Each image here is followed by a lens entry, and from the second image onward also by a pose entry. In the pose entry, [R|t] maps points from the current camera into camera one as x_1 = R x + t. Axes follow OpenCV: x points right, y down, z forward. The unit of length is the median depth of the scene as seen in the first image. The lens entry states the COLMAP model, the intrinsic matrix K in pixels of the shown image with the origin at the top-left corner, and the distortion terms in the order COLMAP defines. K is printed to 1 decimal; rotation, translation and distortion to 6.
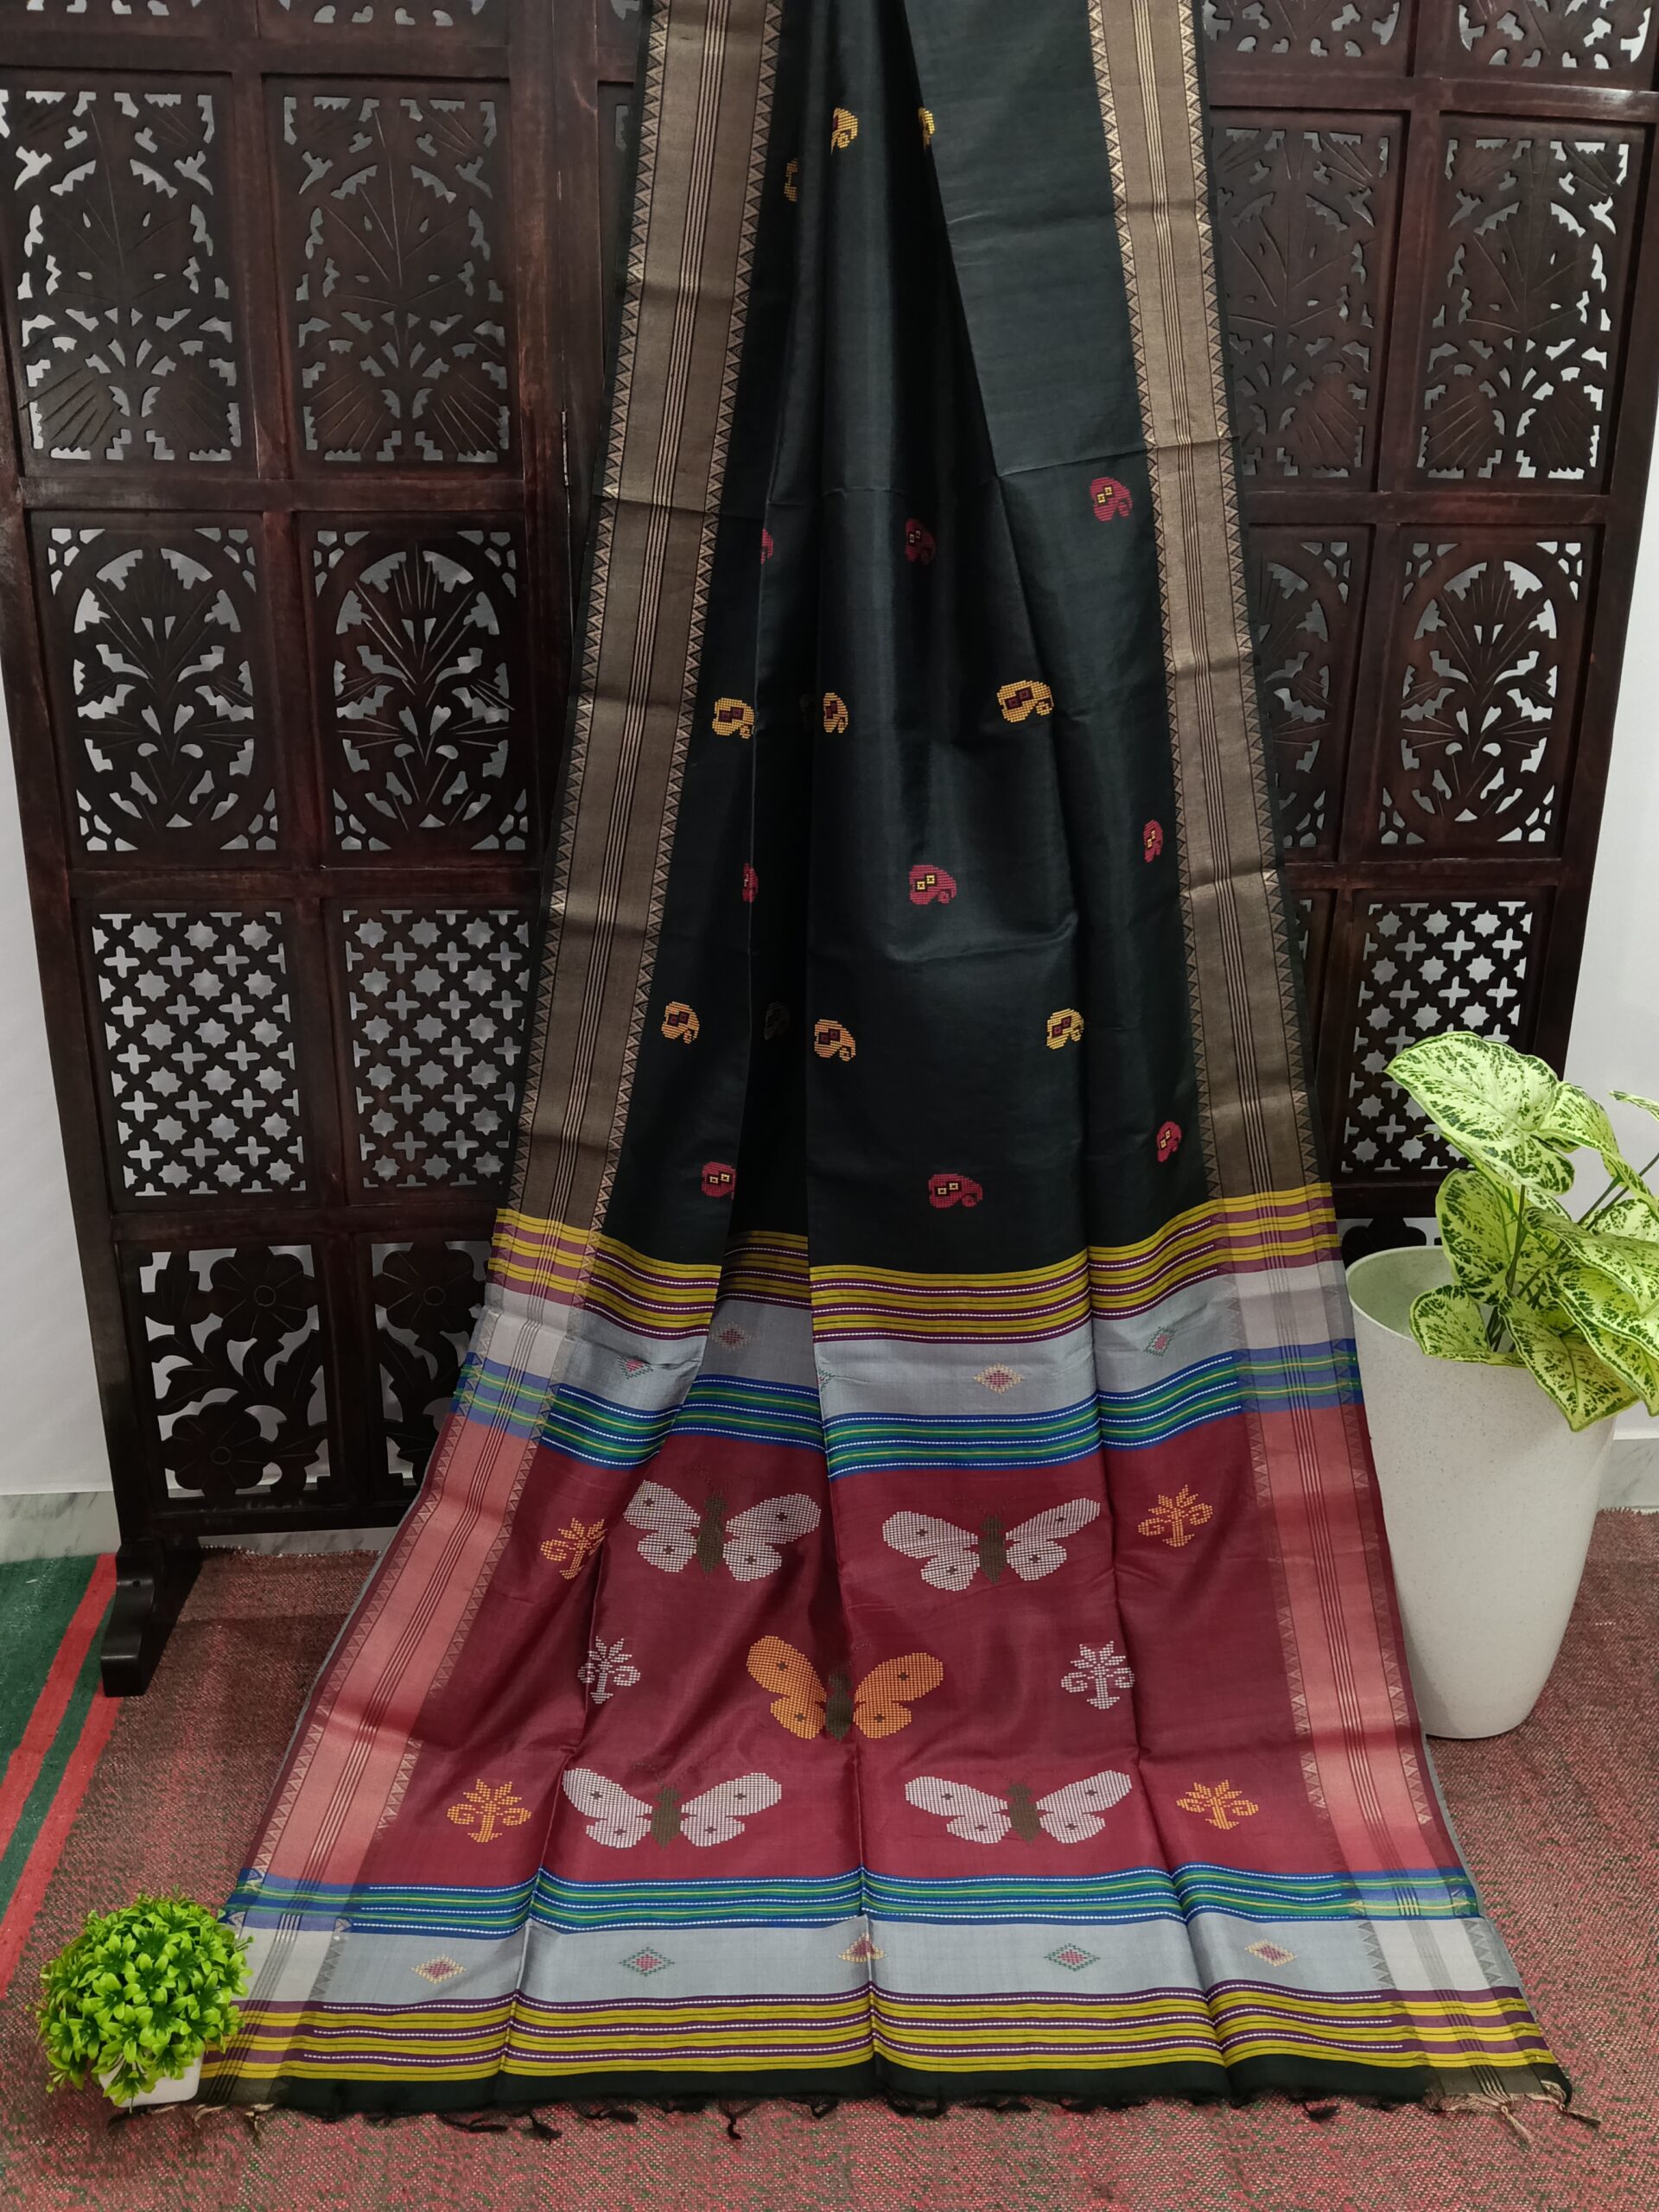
lens RADIAL K [[1783.0, 0, 807.3], [0, 1783.0, 1108.9], [0, 0, 1]] dist [-0.016326, -0.039212]
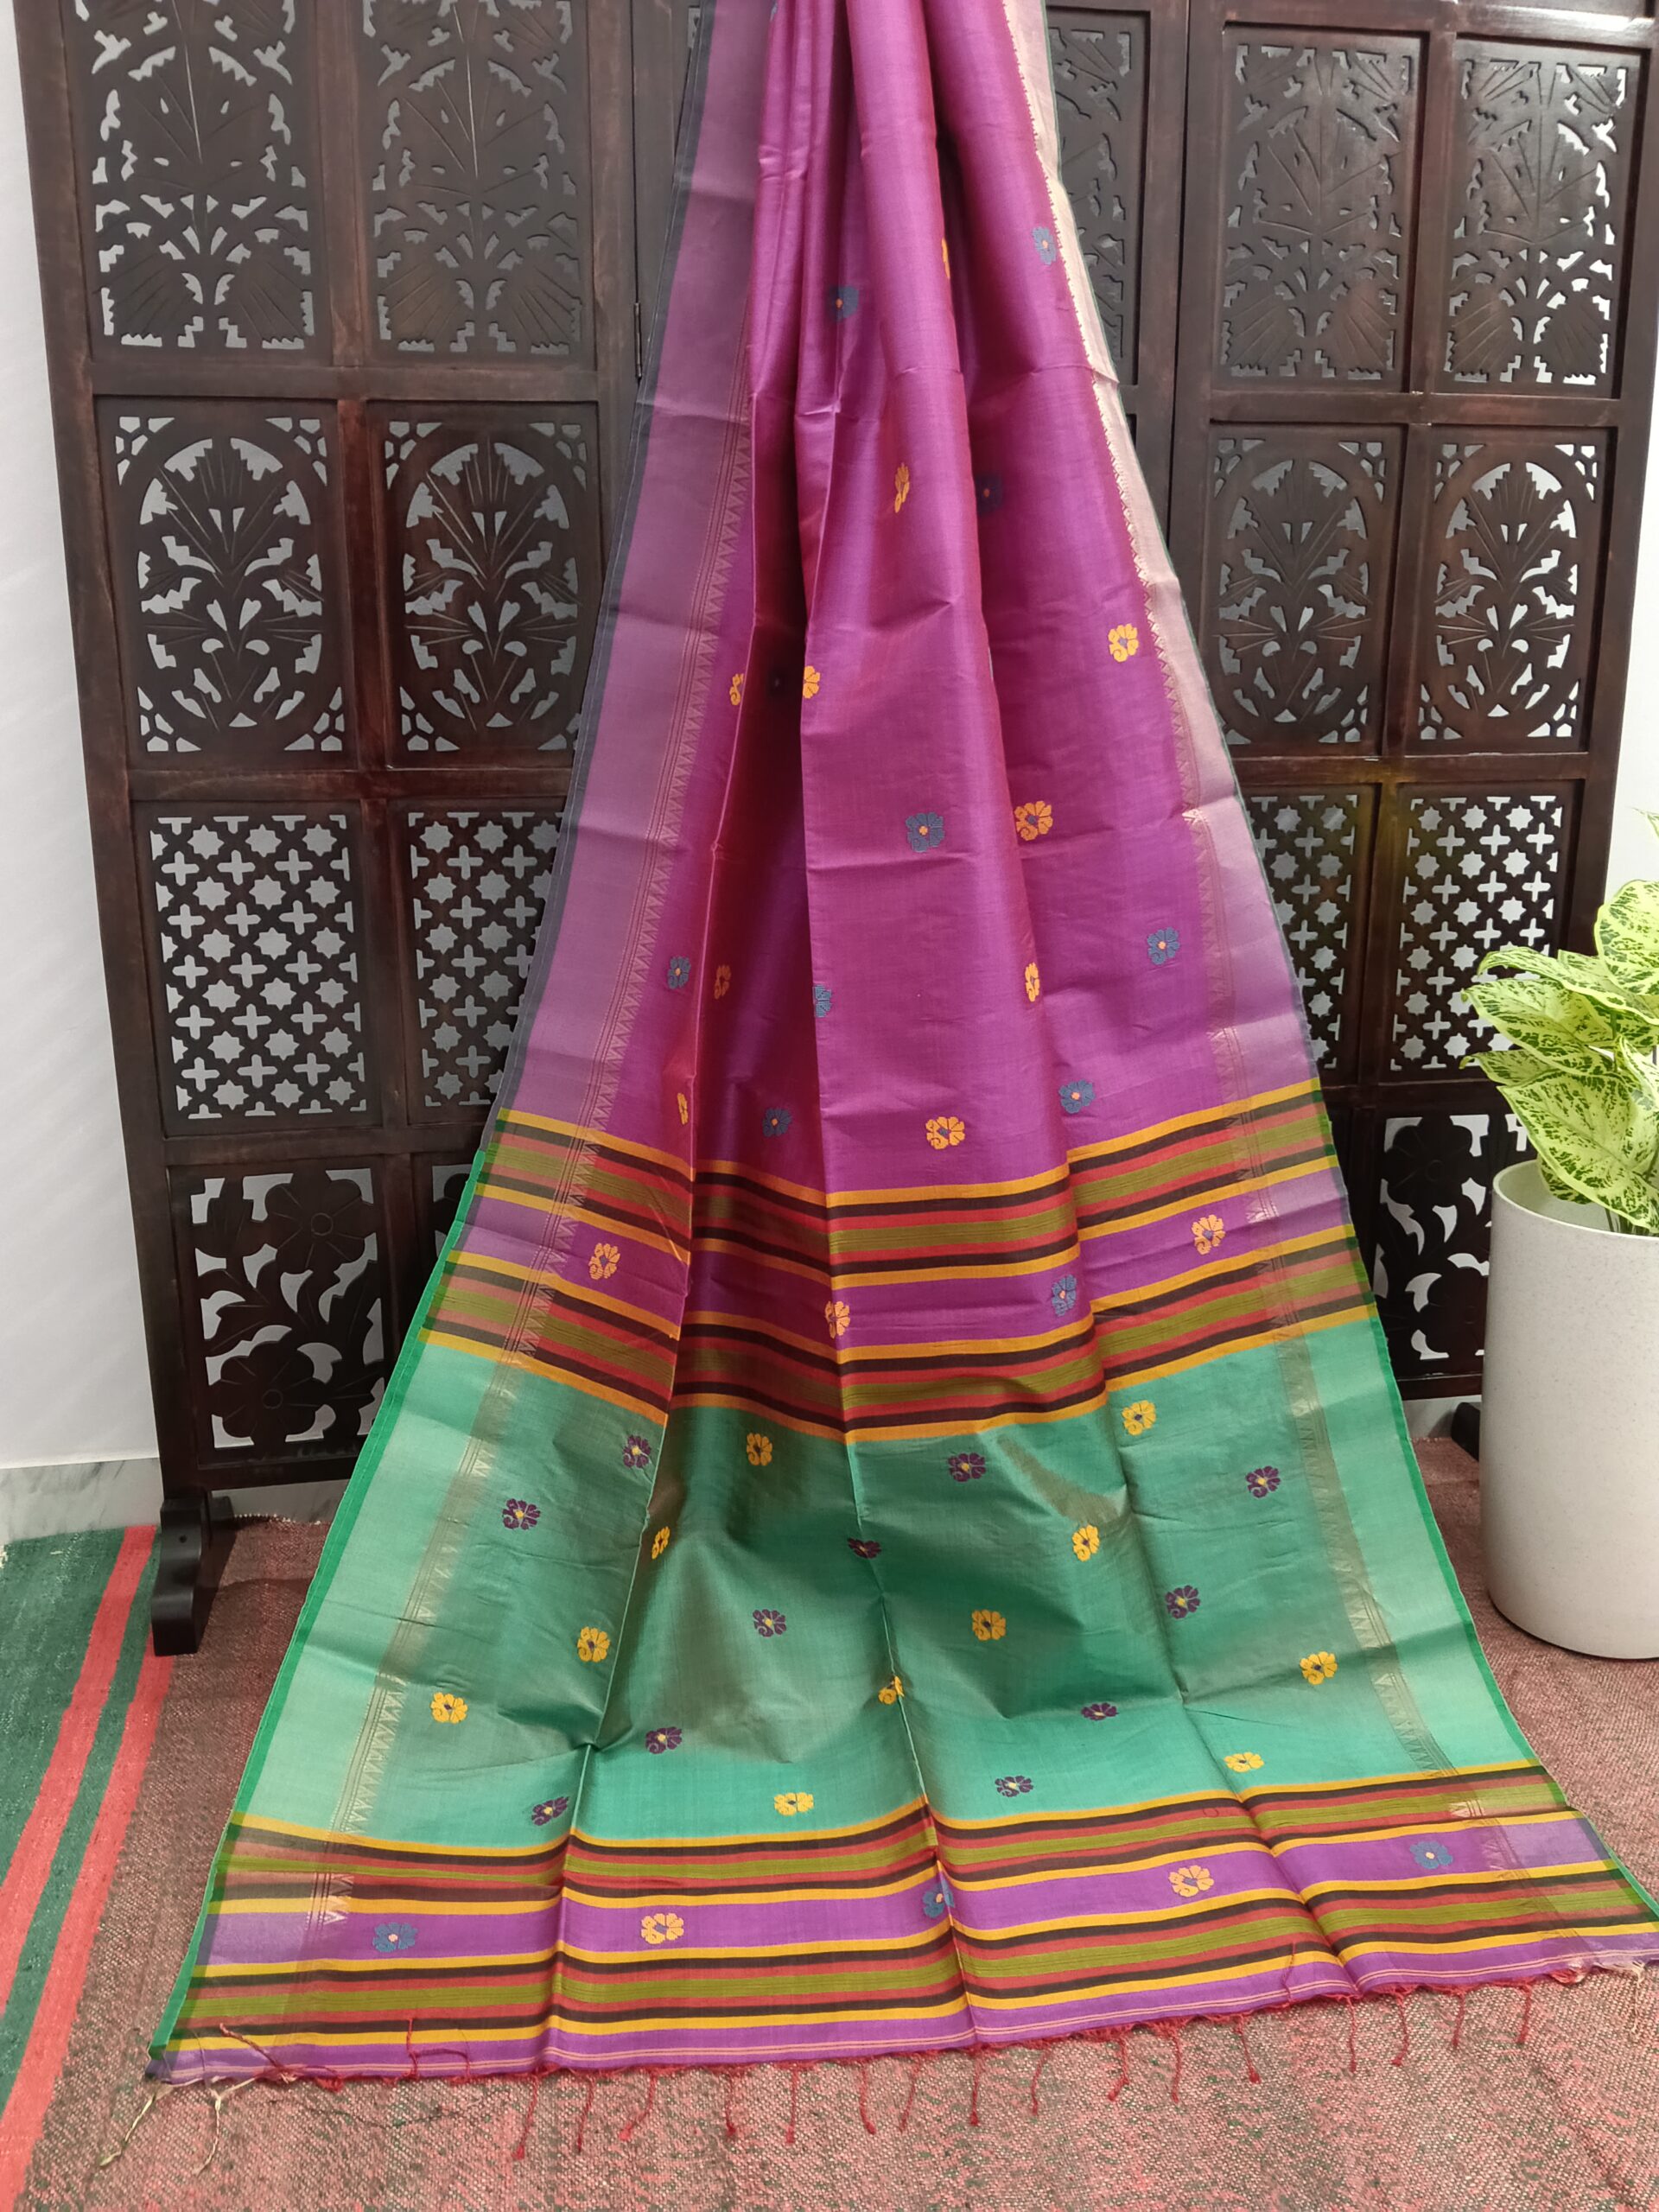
lens RADIAL K [[1783.0, 0, 813.0], [0, 1783.0, 1108.5], [0, 0, 1]] dist [-0.016326, -0.039212]
pose [[0.996760, -0.032059, 0.073765, -0.116366], [0.037105, 0.996990, -0.068077, 0.127203], [-0.071361, 0.070594, 0.994949, 0.016280]]
